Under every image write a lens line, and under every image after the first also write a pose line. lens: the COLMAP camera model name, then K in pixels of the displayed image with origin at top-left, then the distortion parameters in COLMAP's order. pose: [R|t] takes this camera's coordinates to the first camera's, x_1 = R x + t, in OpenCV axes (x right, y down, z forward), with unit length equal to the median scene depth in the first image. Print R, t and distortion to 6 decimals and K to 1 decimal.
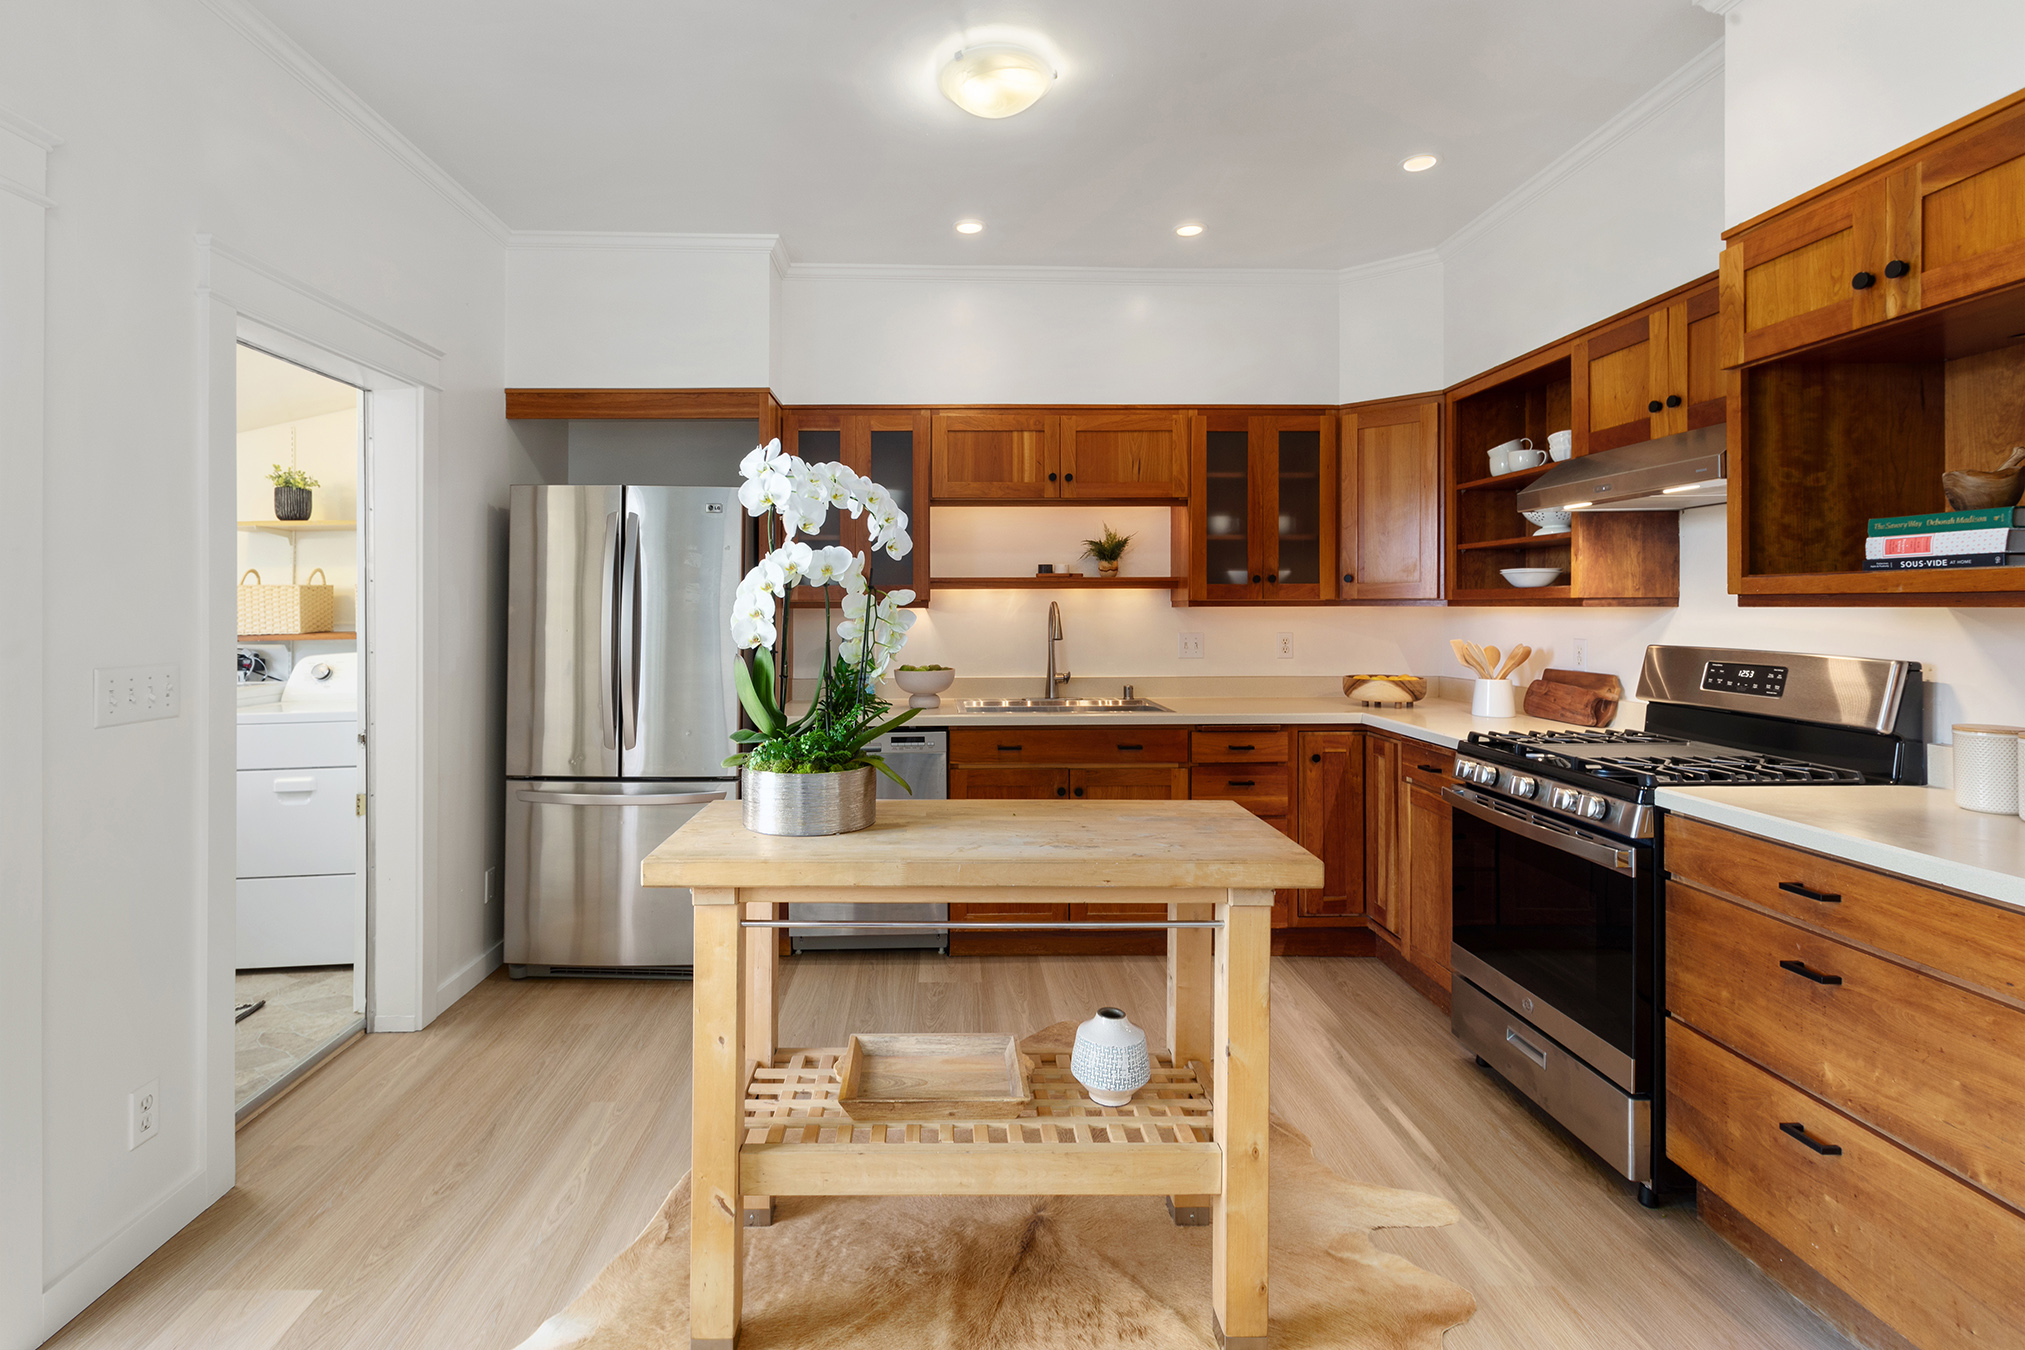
lens RADIAL K [[962.2, 0, 953.8], [0, 962.2, 606.3], [0, 0, 1]] dist [0.005551, -0.000832]
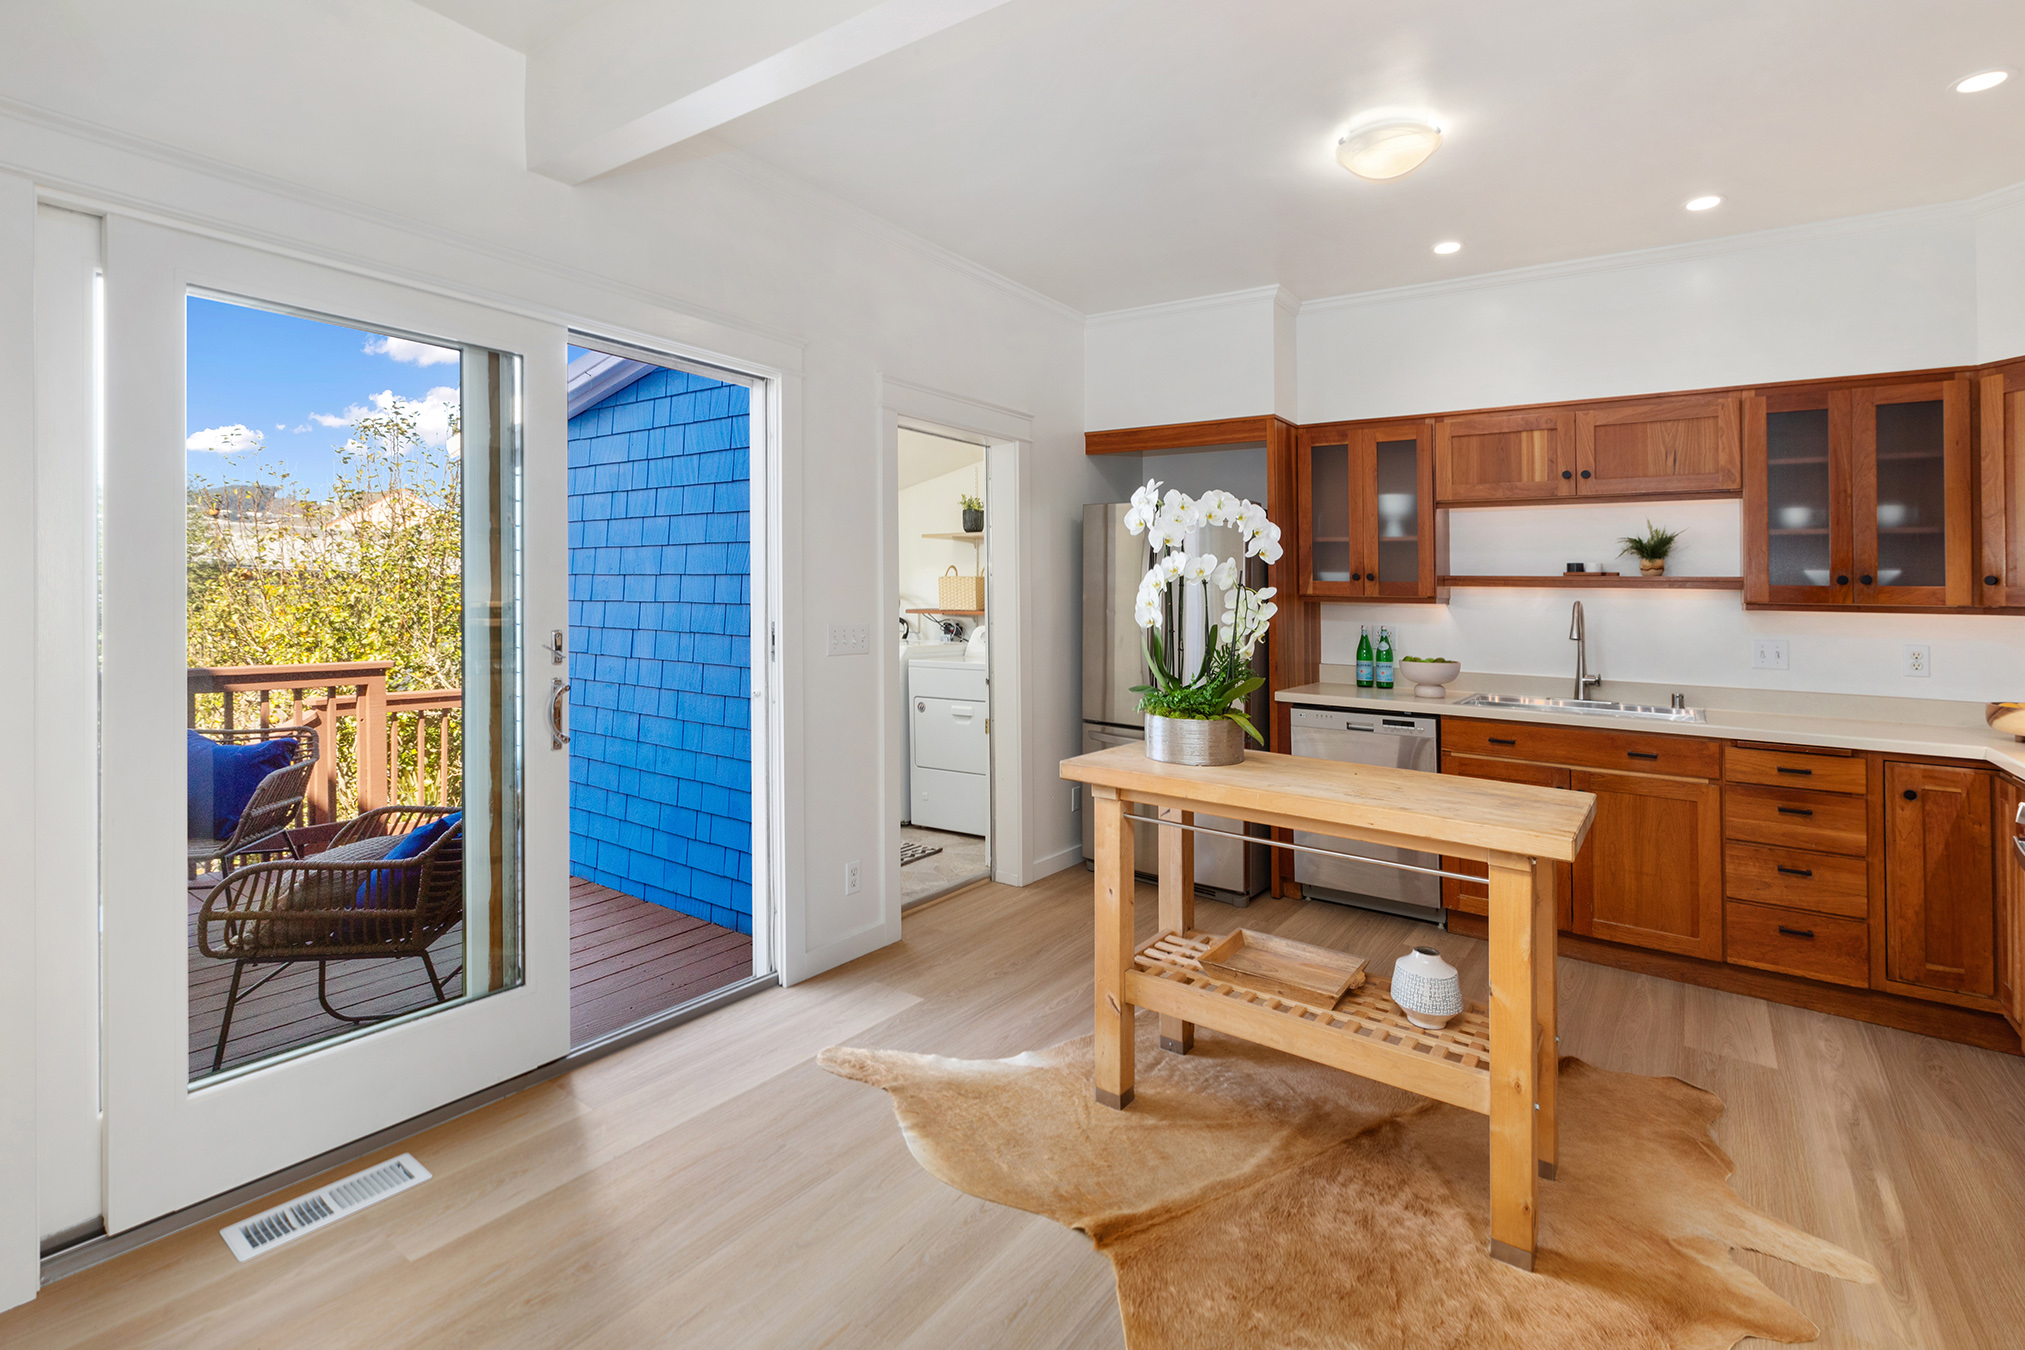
lens RADIAL K [[914.0, 0, 1025.8], [0, 914.0, 637.6], [0, 0, 1]] dist [0.008115, -0.002462]
pose [[0.817017, 0.047864, -0.574624, 0.266090], [-0.022394, 0.998431, 0.051324, -0.004127], [0.576179, -0.029064, 0.816807, -0.126680]]
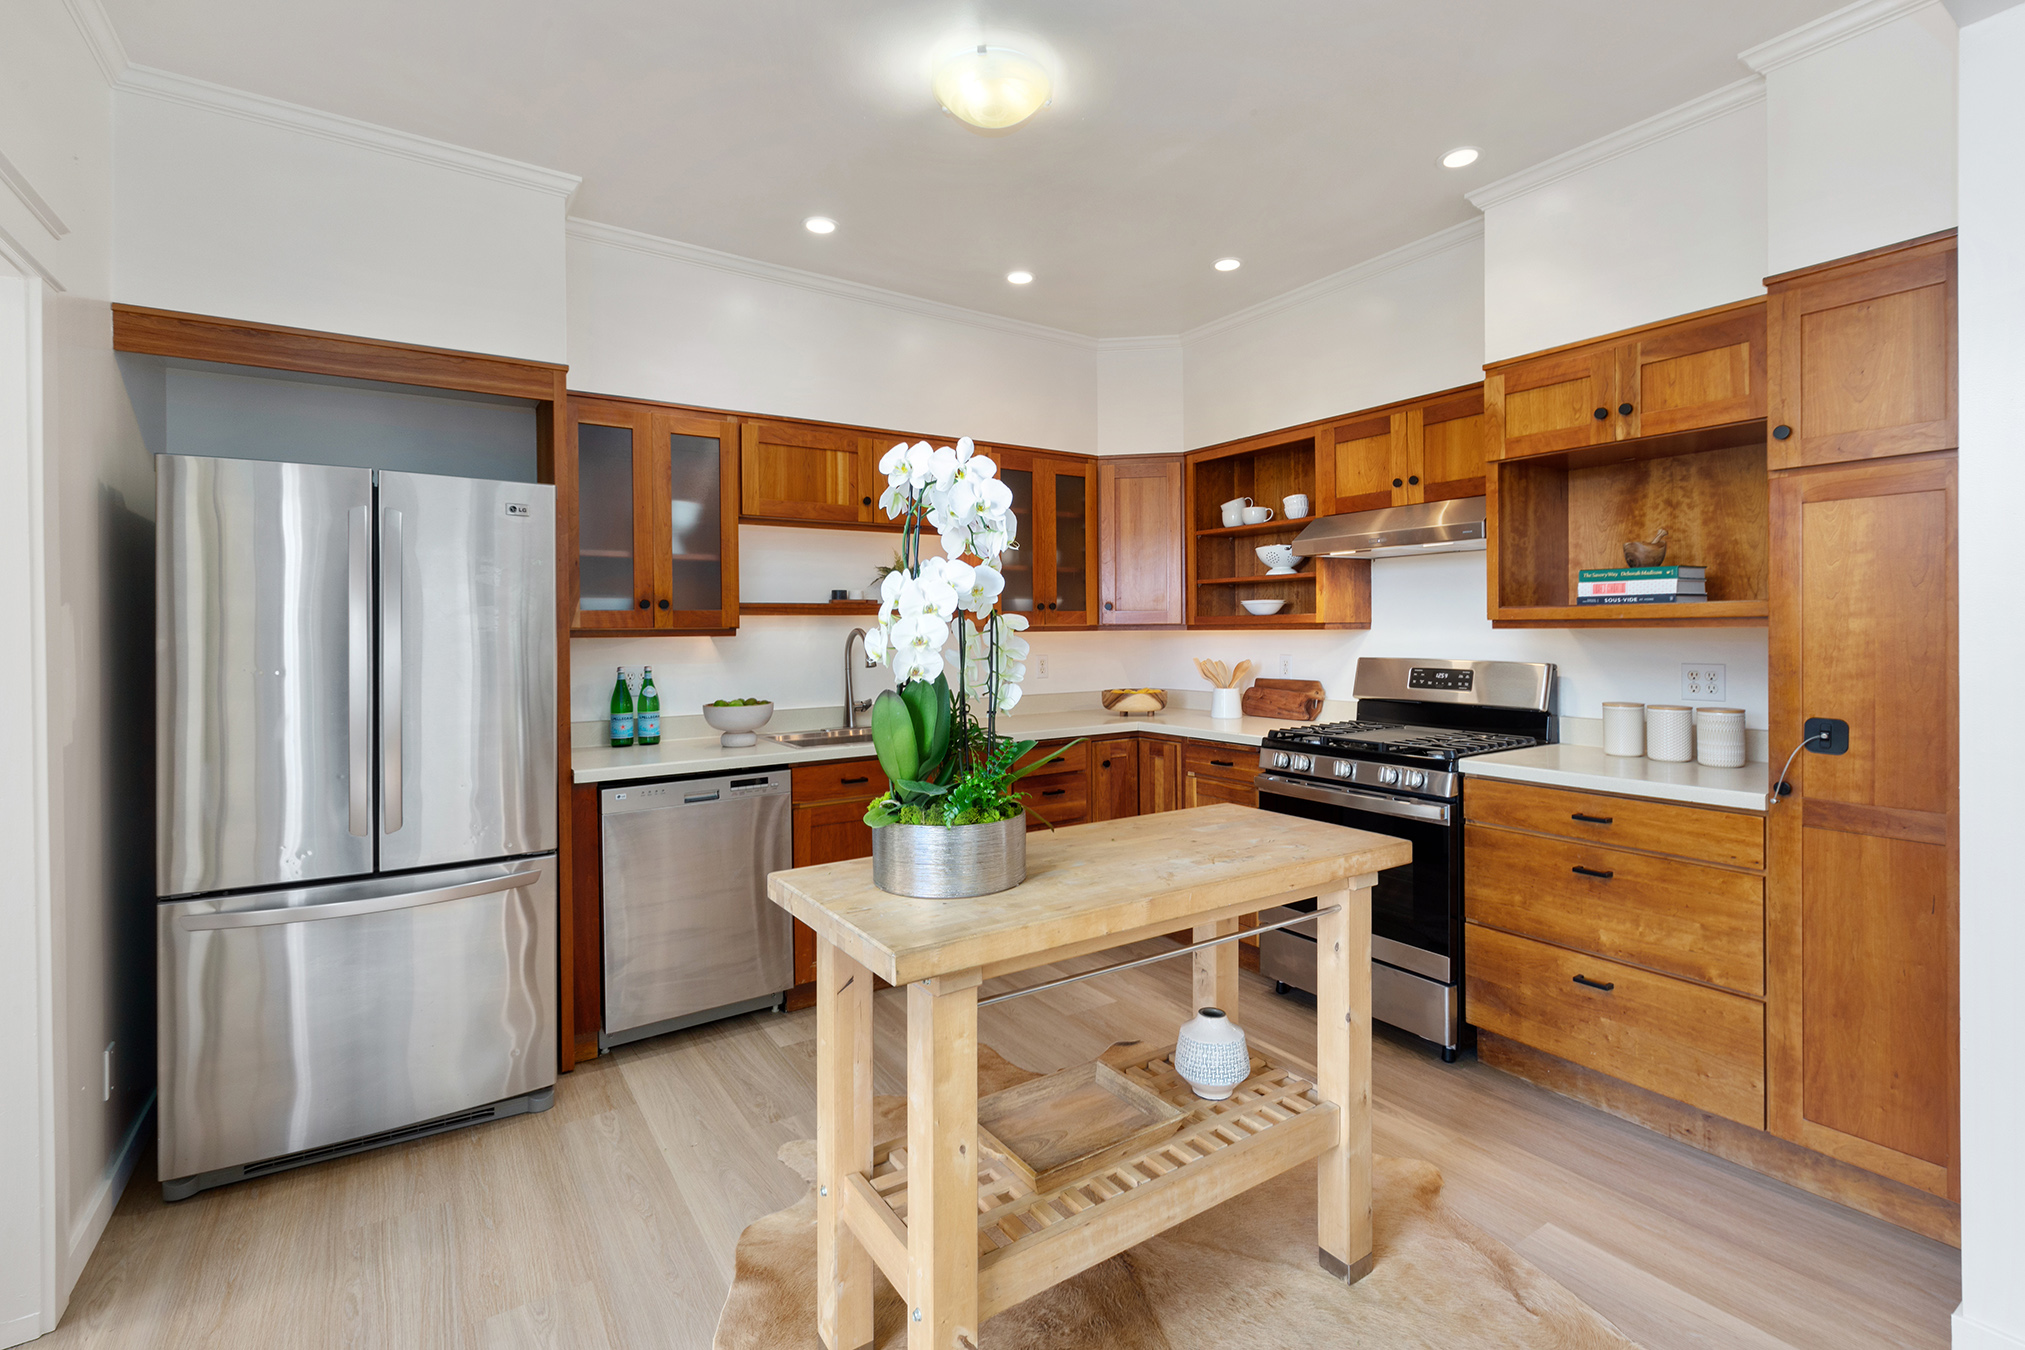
lens RADIAL K [[914.0, 0, 1046.5], [0, 914.0, 638.0], [0, 0, 1]] dist [0.008115, -0.002462]
pose [[0.832892, -0.010987, 0.553327, -0.375027], [0.007730, 0.999936, 0.008220, -0.001289], [-0.553382, -0.002569, 0.832924, 0.178380]]
